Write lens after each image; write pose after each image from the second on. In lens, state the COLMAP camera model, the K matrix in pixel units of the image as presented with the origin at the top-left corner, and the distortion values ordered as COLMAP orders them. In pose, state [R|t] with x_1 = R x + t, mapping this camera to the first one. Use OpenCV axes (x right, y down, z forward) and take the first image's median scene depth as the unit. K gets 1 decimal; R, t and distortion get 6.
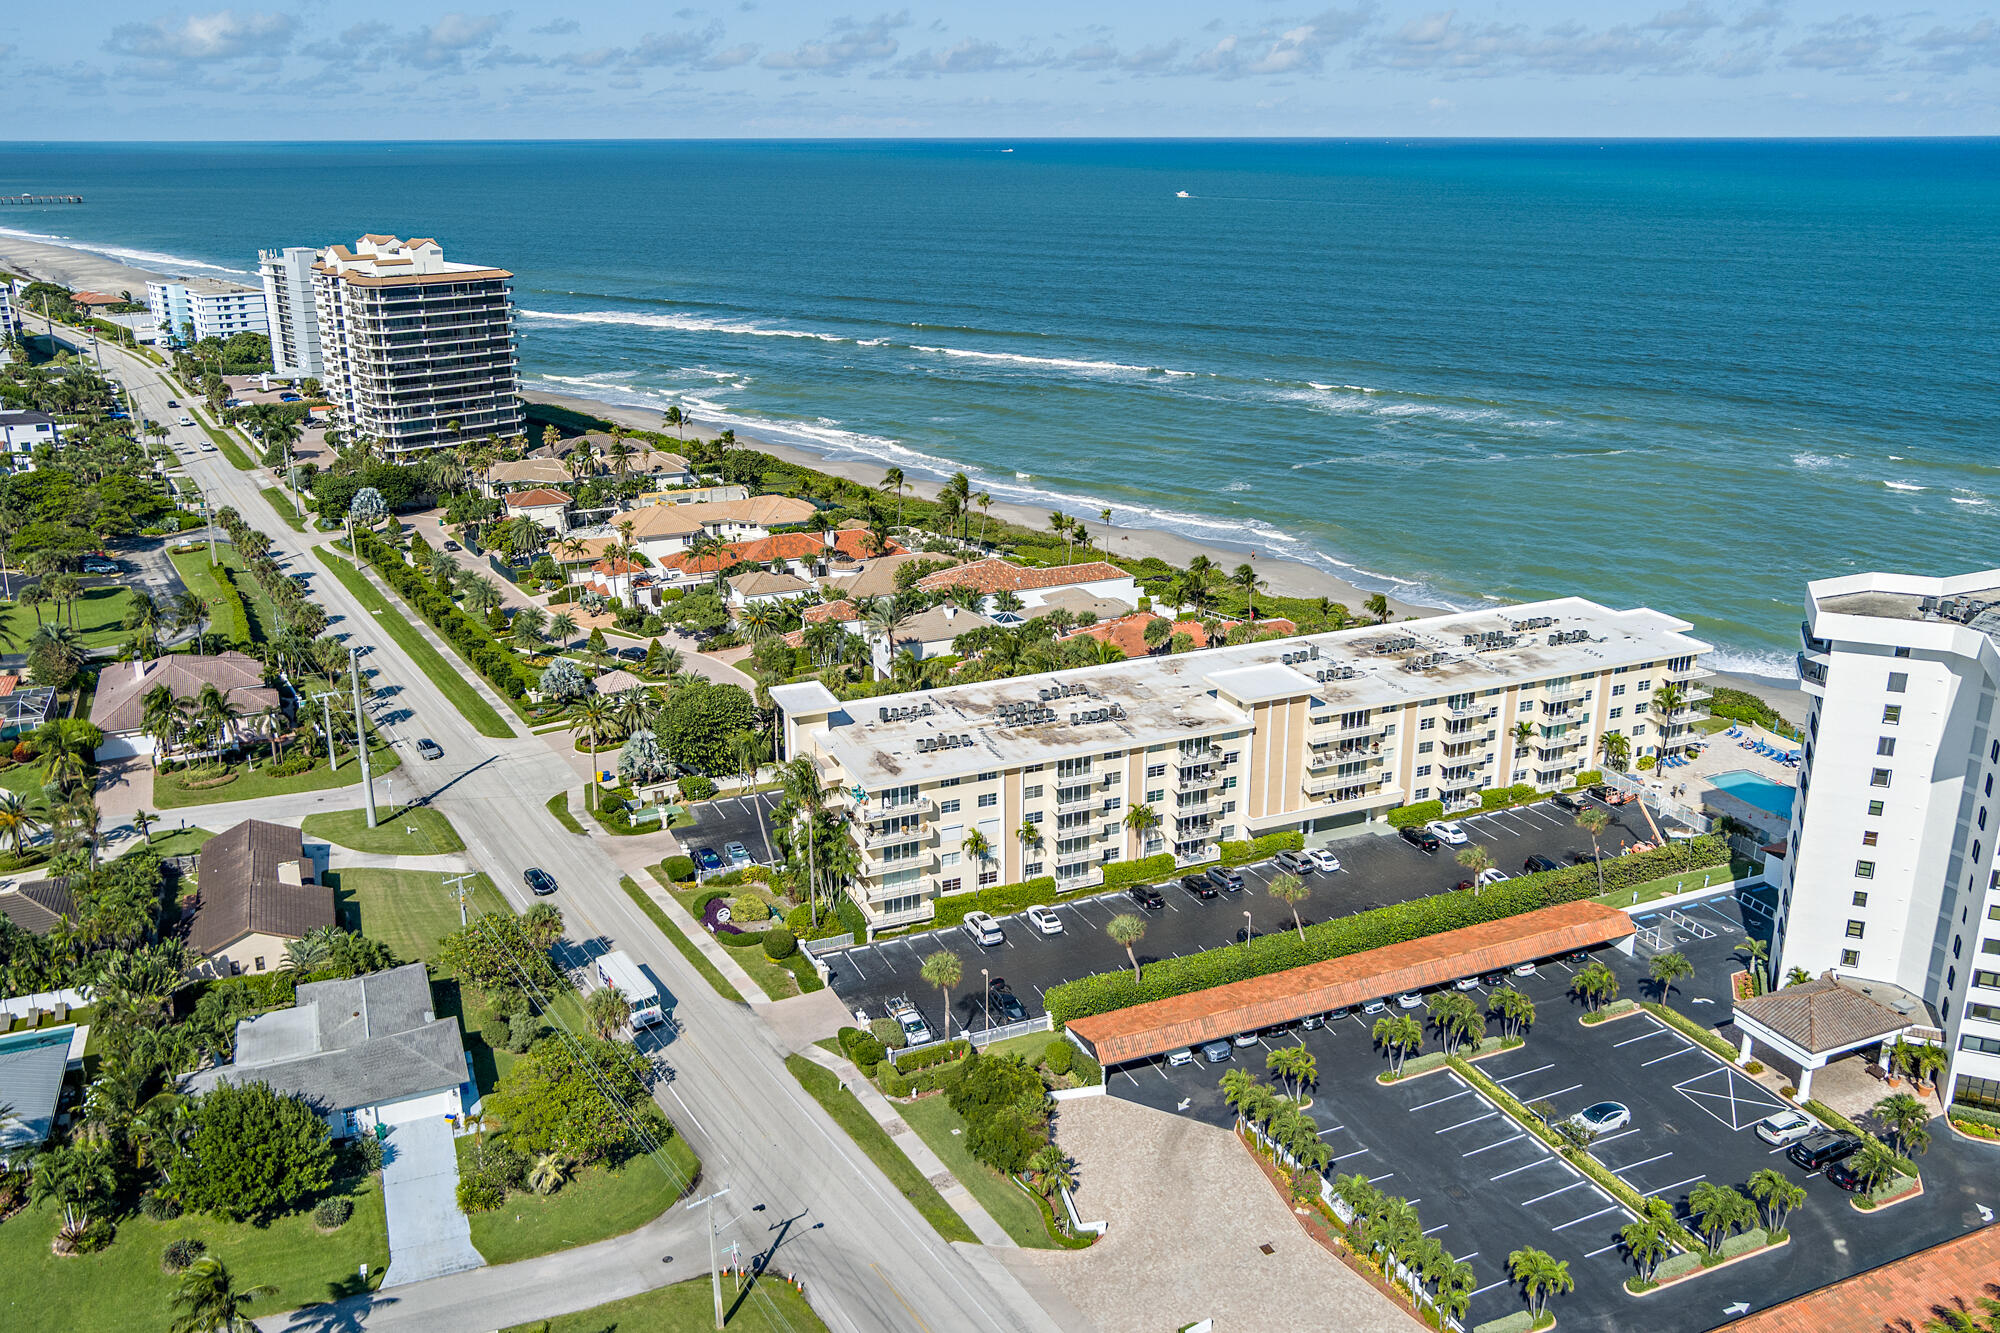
lens RADIAL K [[1597.0, 0, 999.5], [0, 1597.0, 621.8], [0, 0, 1]] dist [-0.012613, 0.009302]
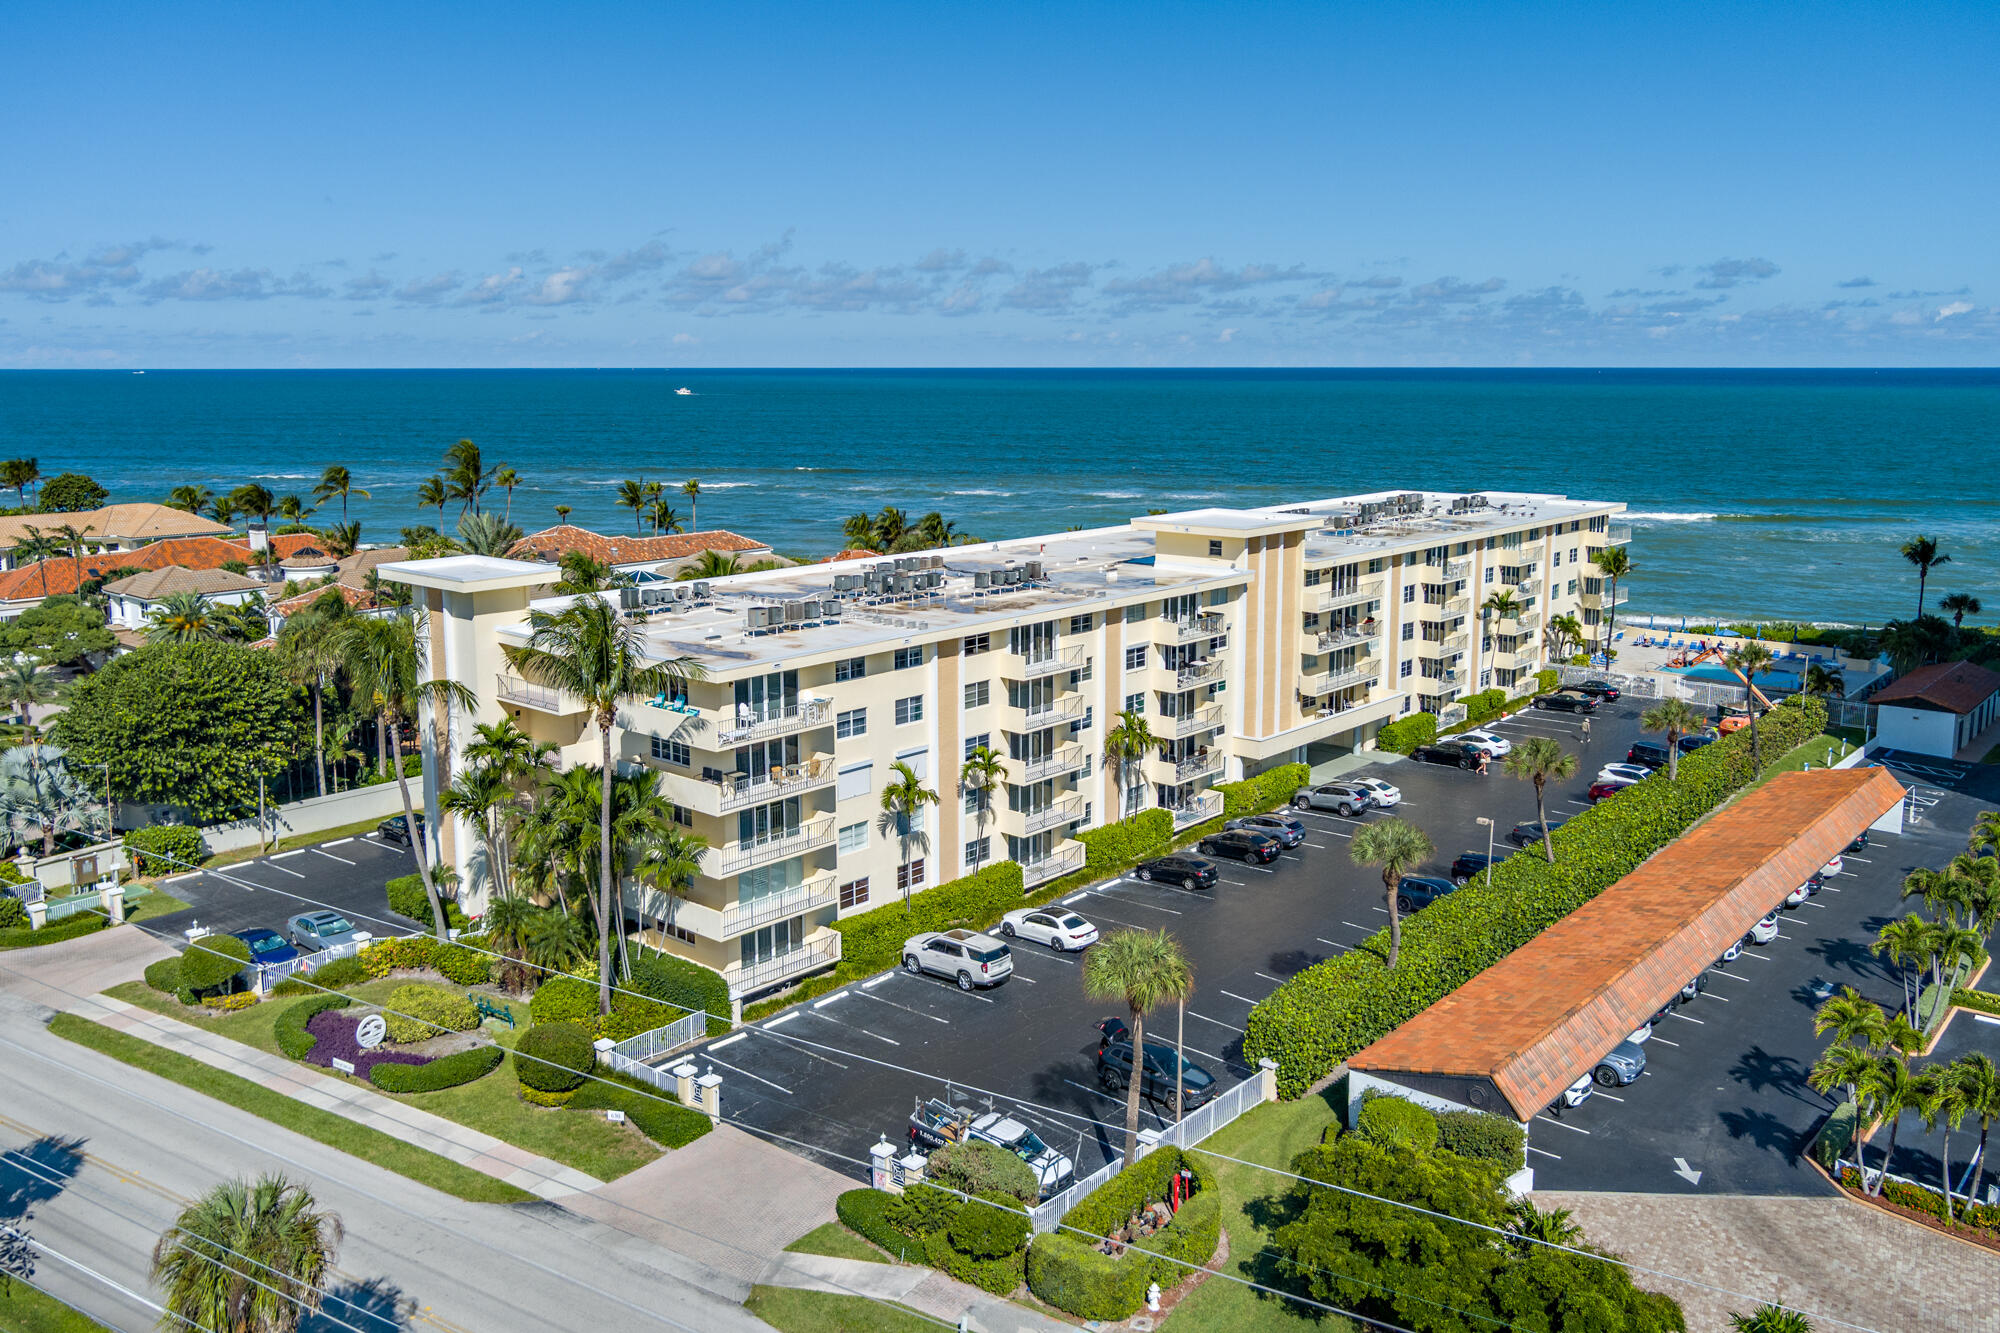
lens RADIAL K [[1597.0, 0, 999.5], [0, 1597.0, 621.8], [0, 0, 1]] dist [-0.012613, 0.009302]
pose [[0.901123, -0.068089, 0.428184, -0.174514], [0.125338, 0.986335, -0.106932, 0.127002], [-0.415052, 0.150027, 0.897342, 0.479073]]
